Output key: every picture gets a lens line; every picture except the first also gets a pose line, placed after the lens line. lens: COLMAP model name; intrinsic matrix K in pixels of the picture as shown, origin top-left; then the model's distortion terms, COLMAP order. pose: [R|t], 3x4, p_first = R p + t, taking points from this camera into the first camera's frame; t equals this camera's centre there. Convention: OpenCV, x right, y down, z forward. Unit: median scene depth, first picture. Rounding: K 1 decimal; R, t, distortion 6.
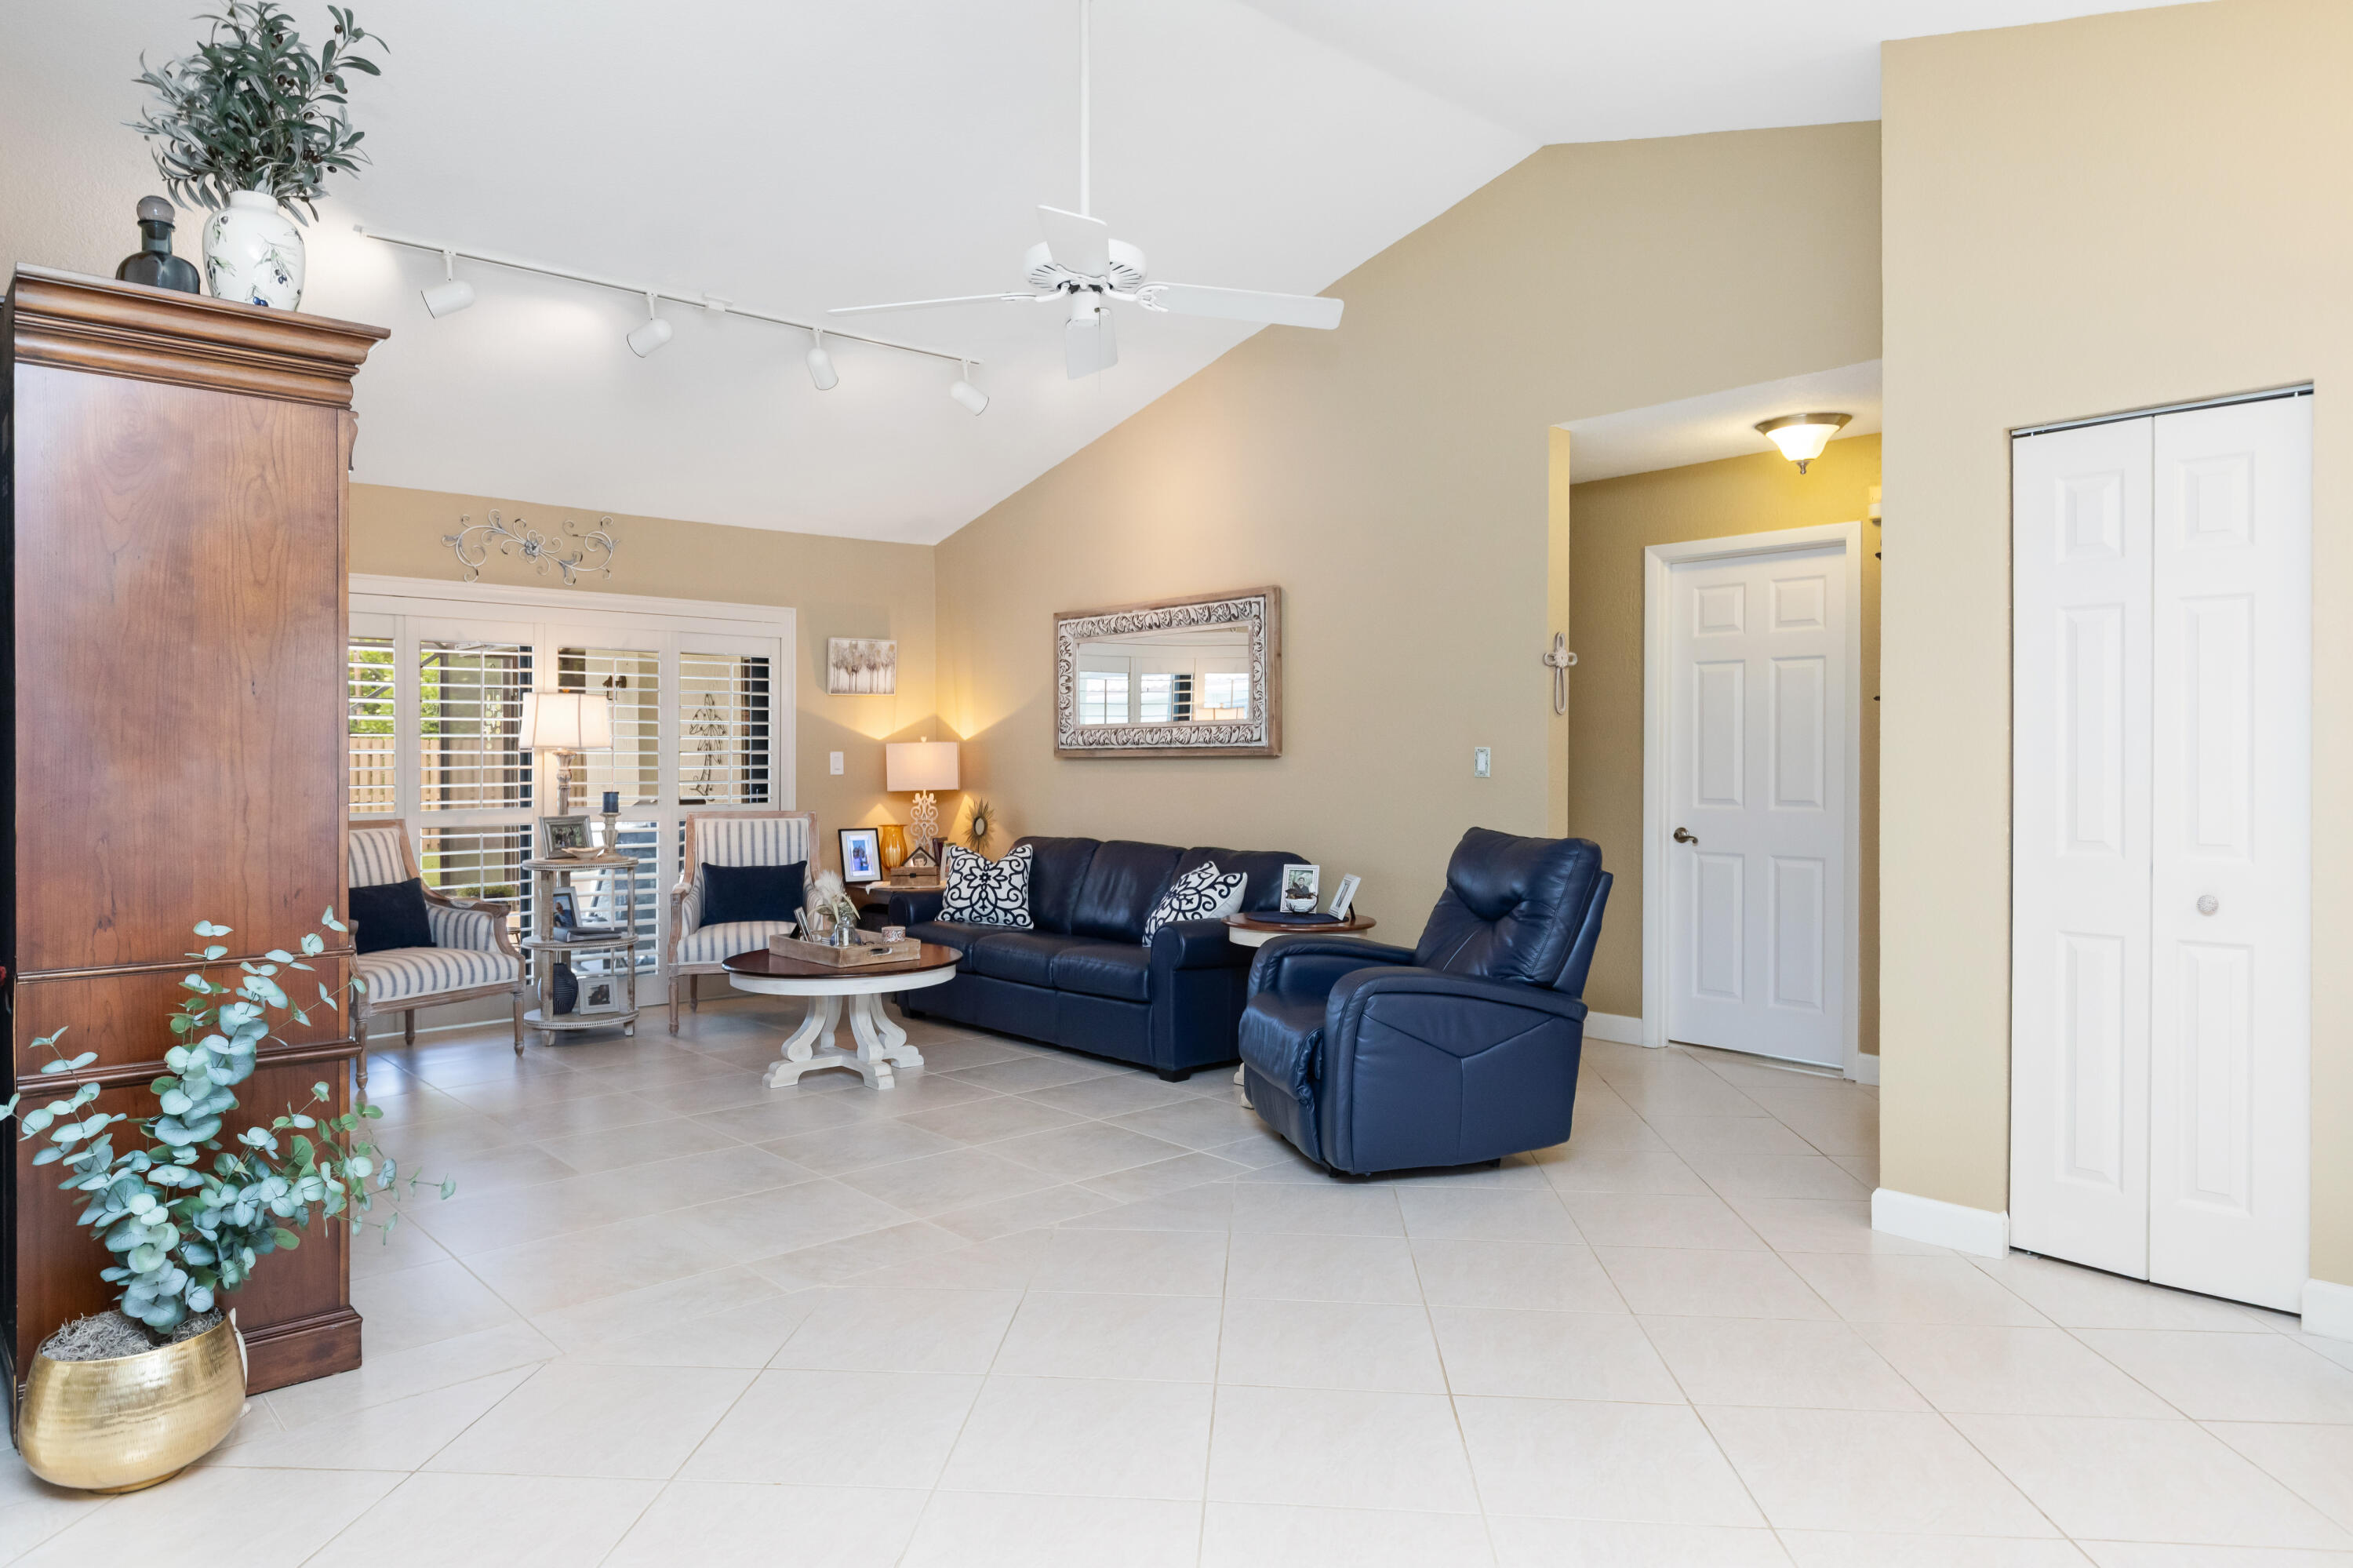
lens RADIAL K [[1454.6, 0, 1154.5], [0, 1454.6, 767.8], [0, 0, 1]] dist [-0.009164, 0.000860]
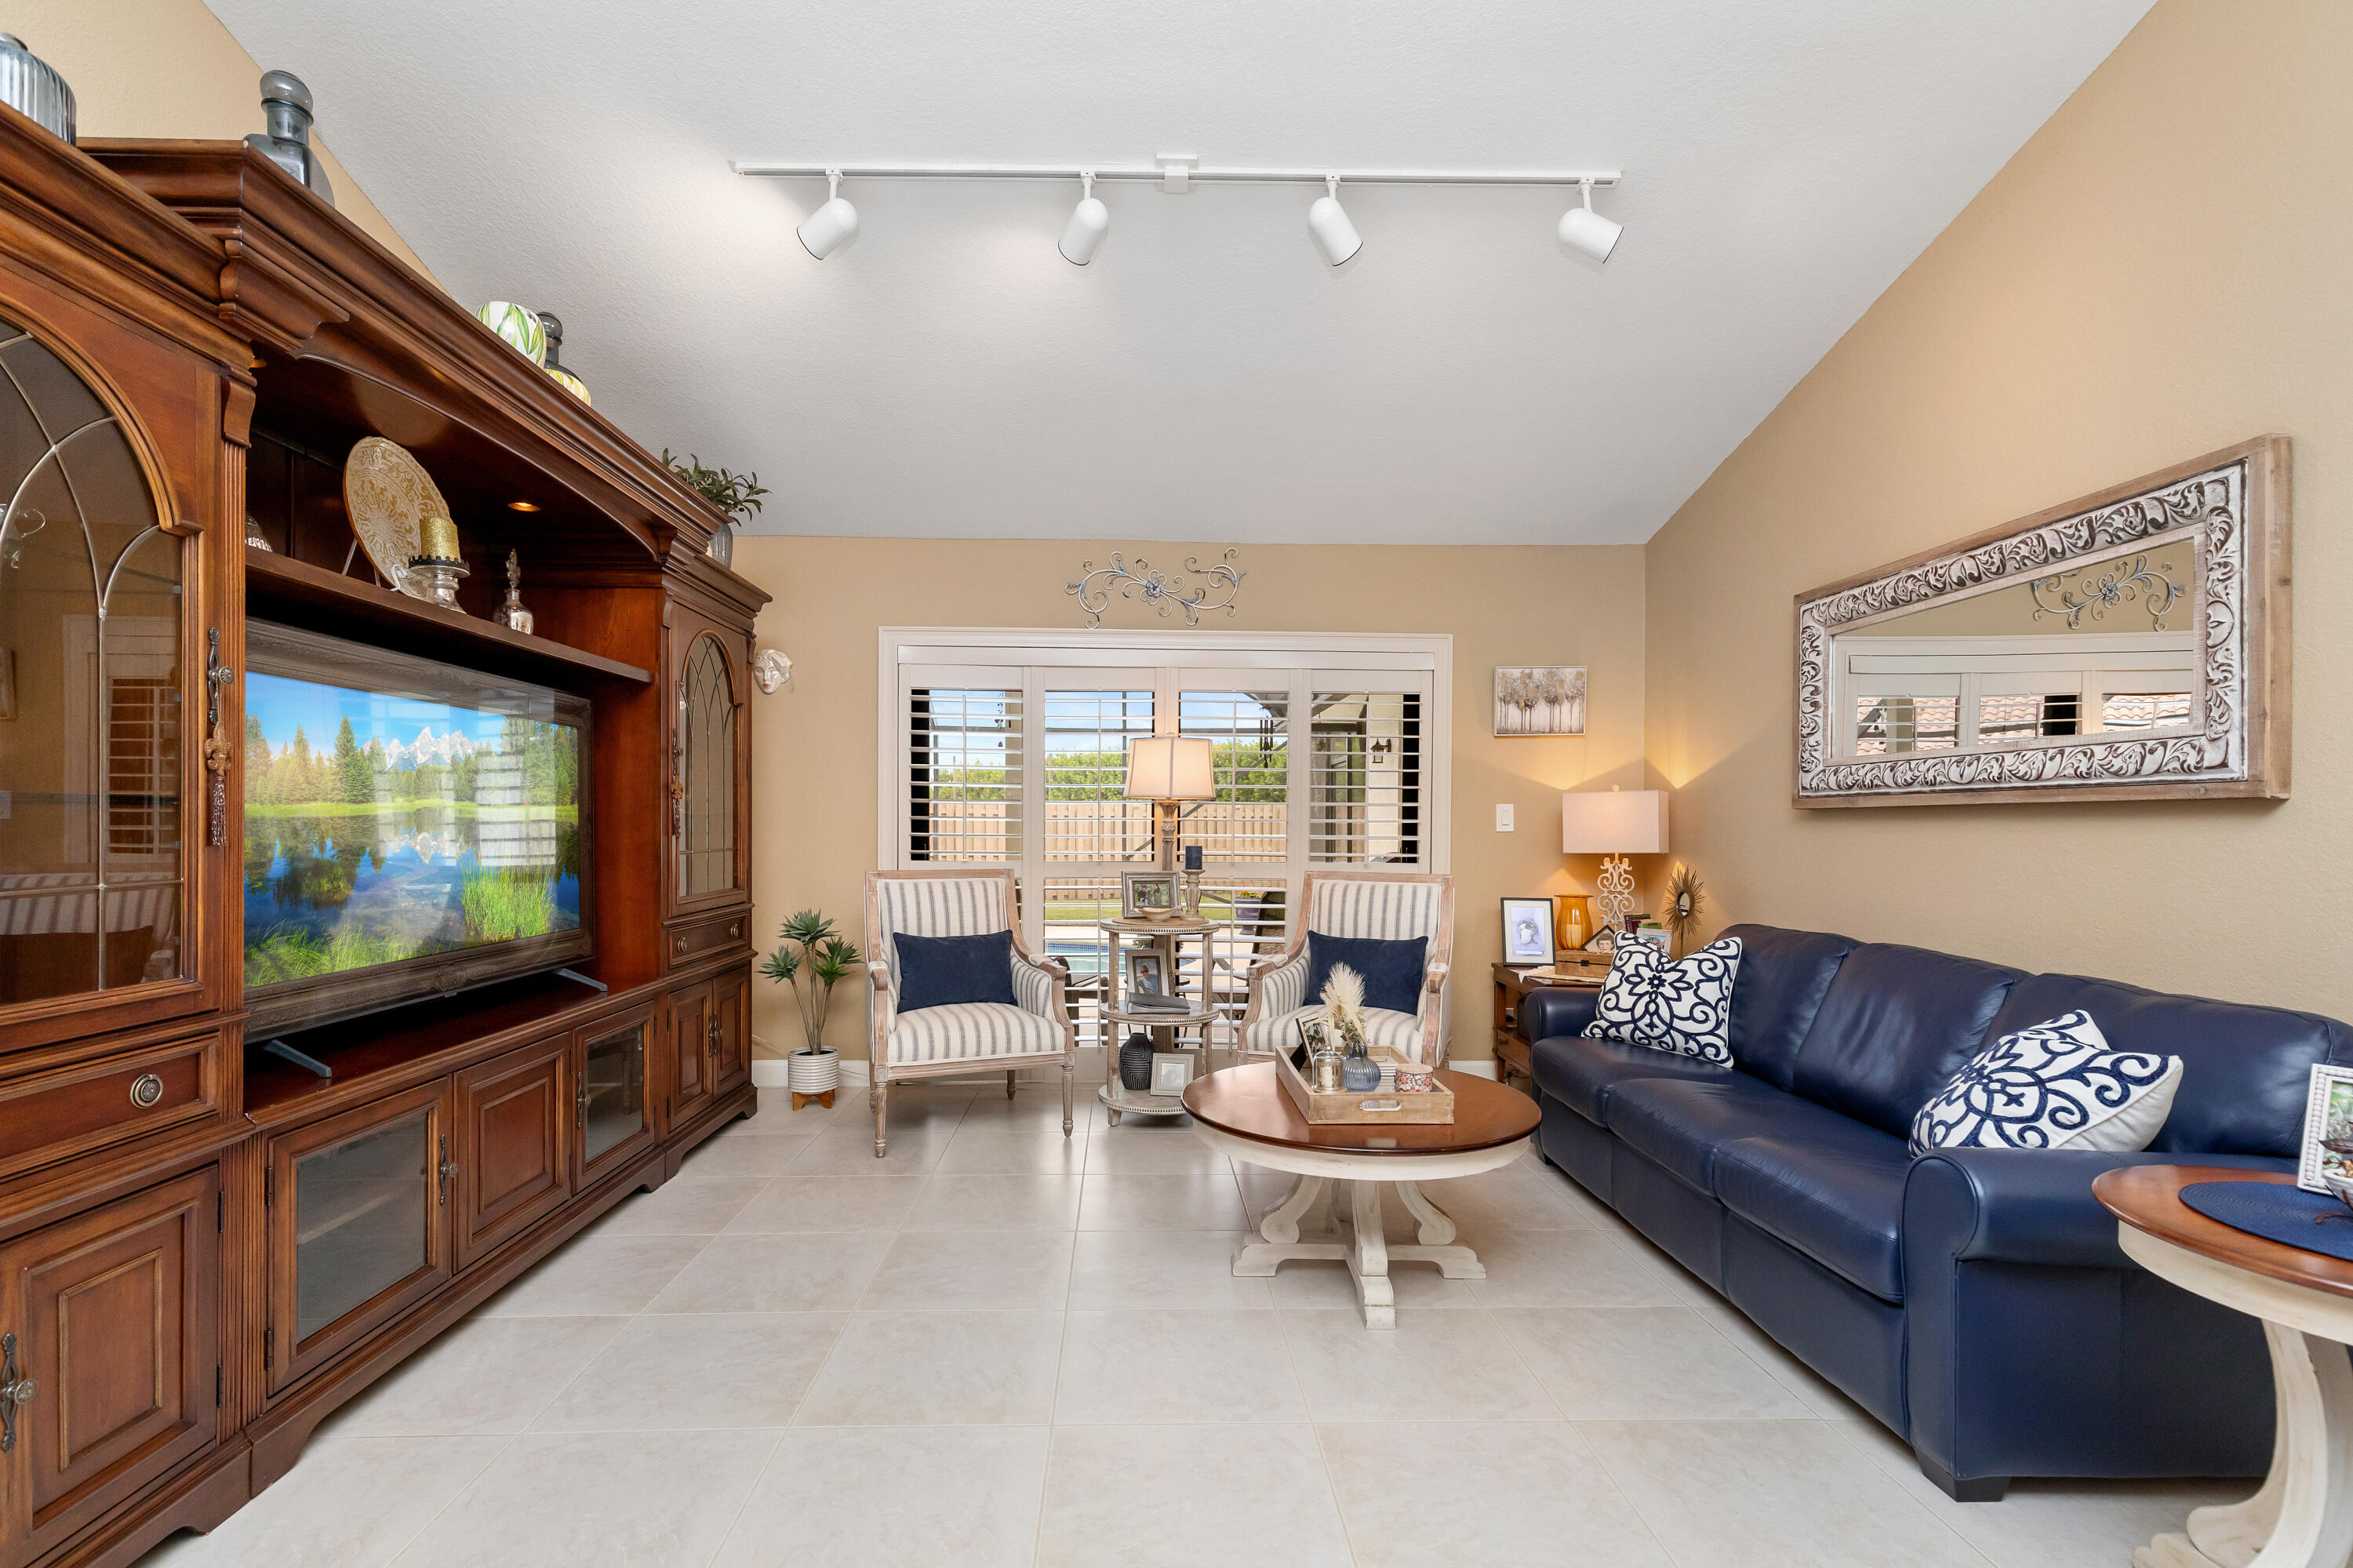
lens RADIAL K [[1080.1, 0, 1158.7], [0, 1080.1, 831.0], [0, 0, 1]] dist [0.003359, -0.000348]
pose [[0.767531, 0.011174, -0.640914, 0.031052], [-0.011020, 0.999930, 0.004237, 0.004742], [0.640917, 0.003811, 0.767601, 0.484016]]
